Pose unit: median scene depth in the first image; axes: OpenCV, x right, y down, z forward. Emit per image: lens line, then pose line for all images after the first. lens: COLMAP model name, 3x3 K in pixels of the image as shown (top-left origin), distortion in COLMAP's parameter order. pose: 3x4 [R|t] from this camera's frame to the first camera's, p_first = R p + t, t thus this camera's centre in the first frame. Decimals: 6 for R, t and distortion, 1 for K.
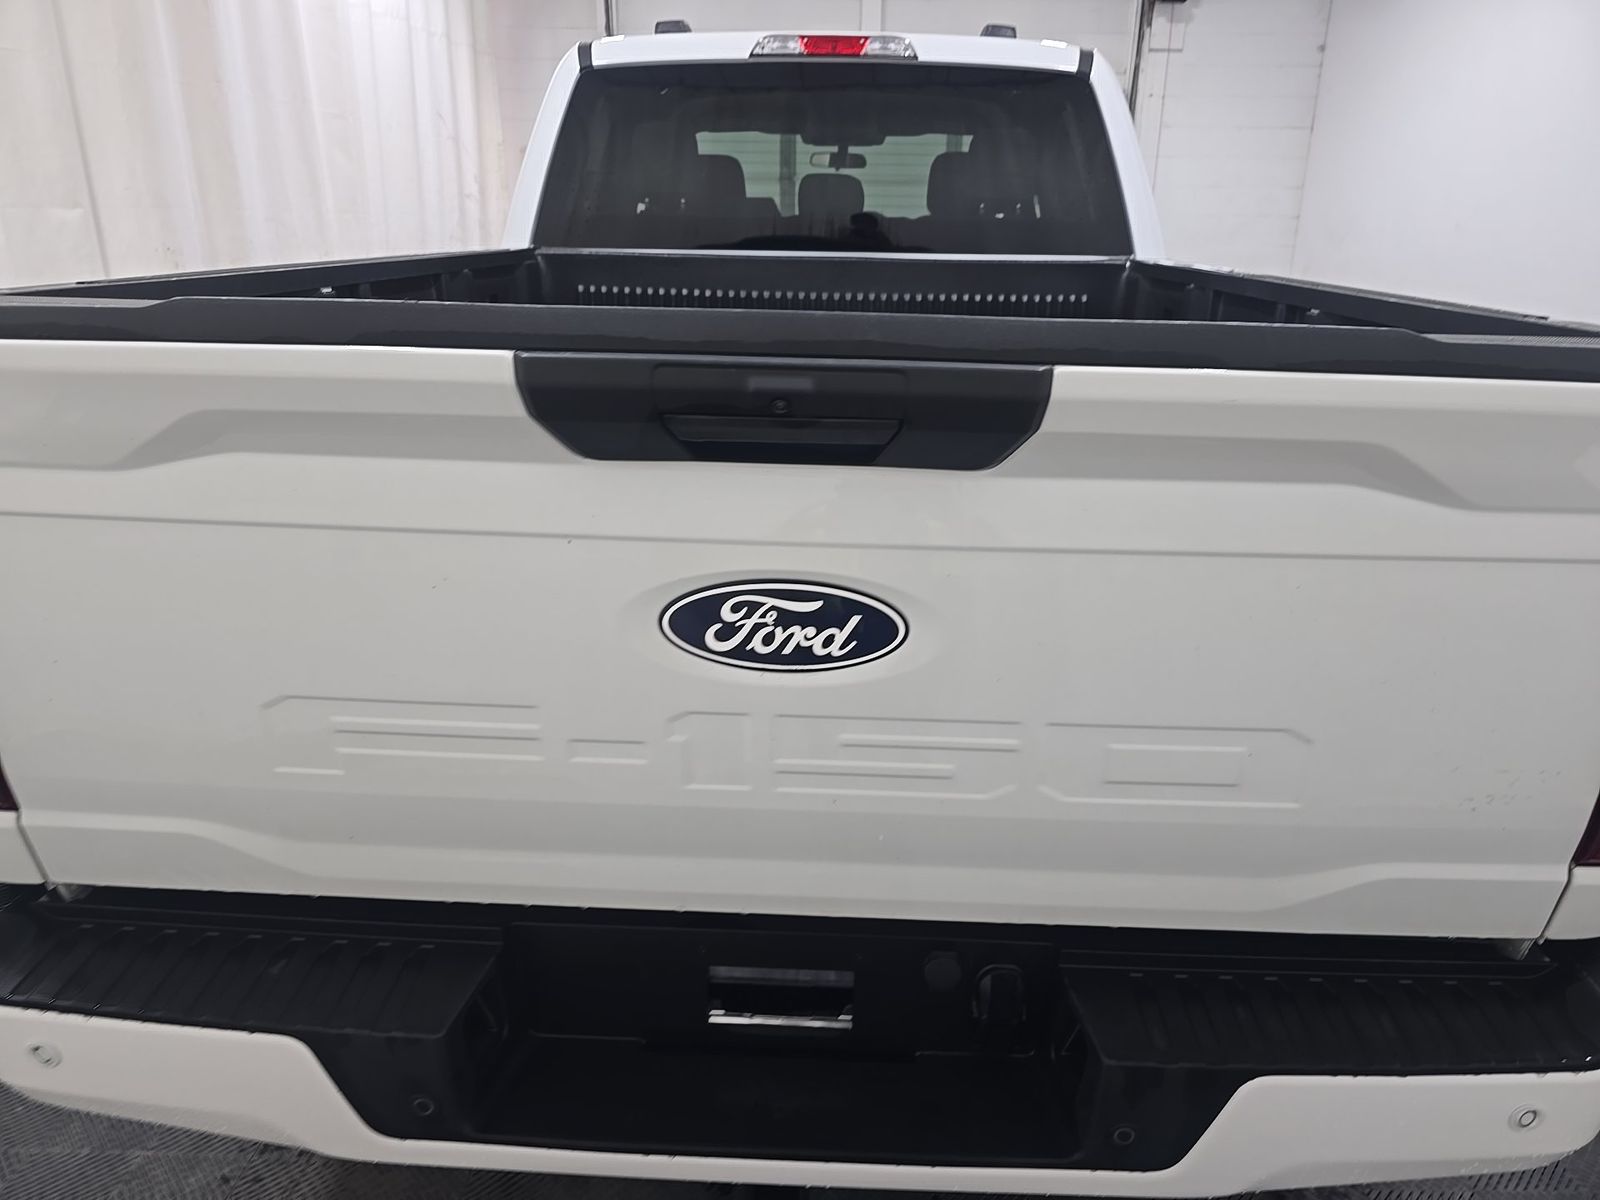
lens RADIAL K [[1083.8, 0, 789.4], [0, 1083.8, 599.0], [0, 0, 1]] dist [0.002015, -0.000410]
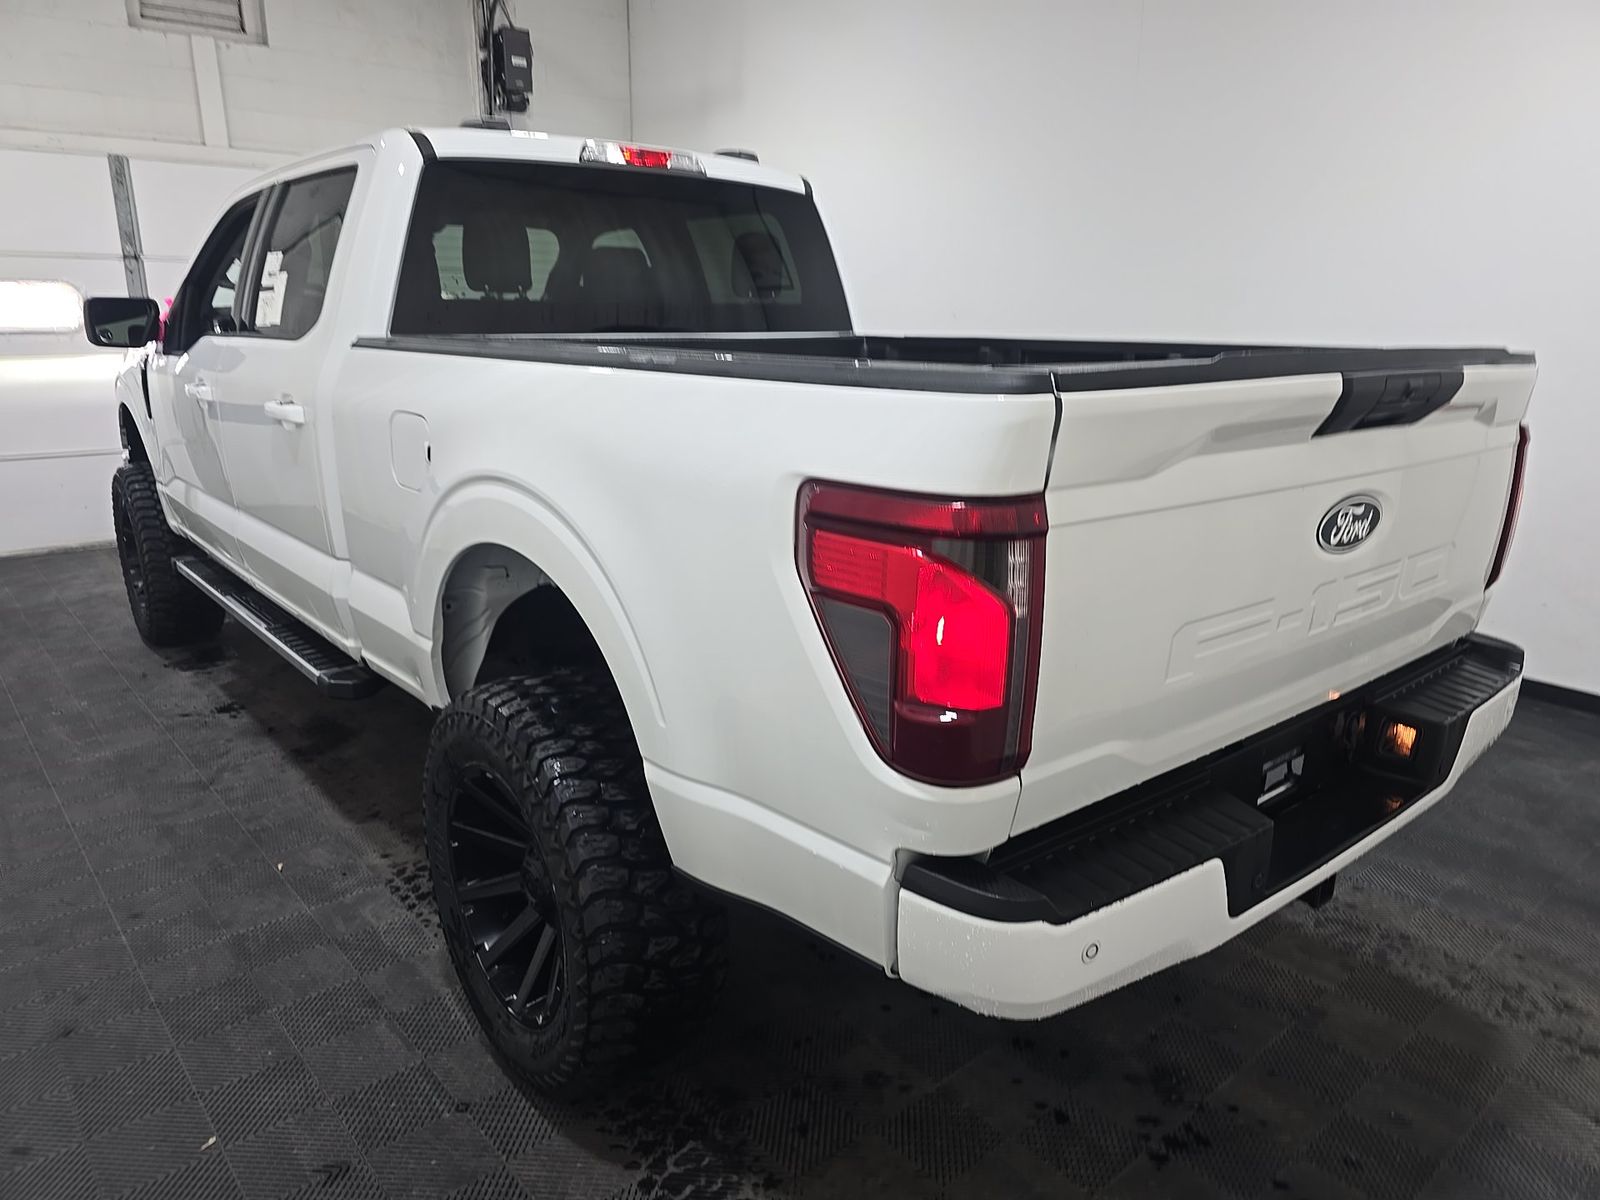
lens RADIAL K [[1098.3, 0, 781.0], [0, 1098.3, 647.4], [0, 0, 1]] dist [0.011288, -0.001725]
pose [[0.741768, -0.202443, 0.639372, -0.698231], [0.230062, 0.972314, 0.040956, -0.024771], [-0.629961, 0.116715, 0.767806, 0.082478]]
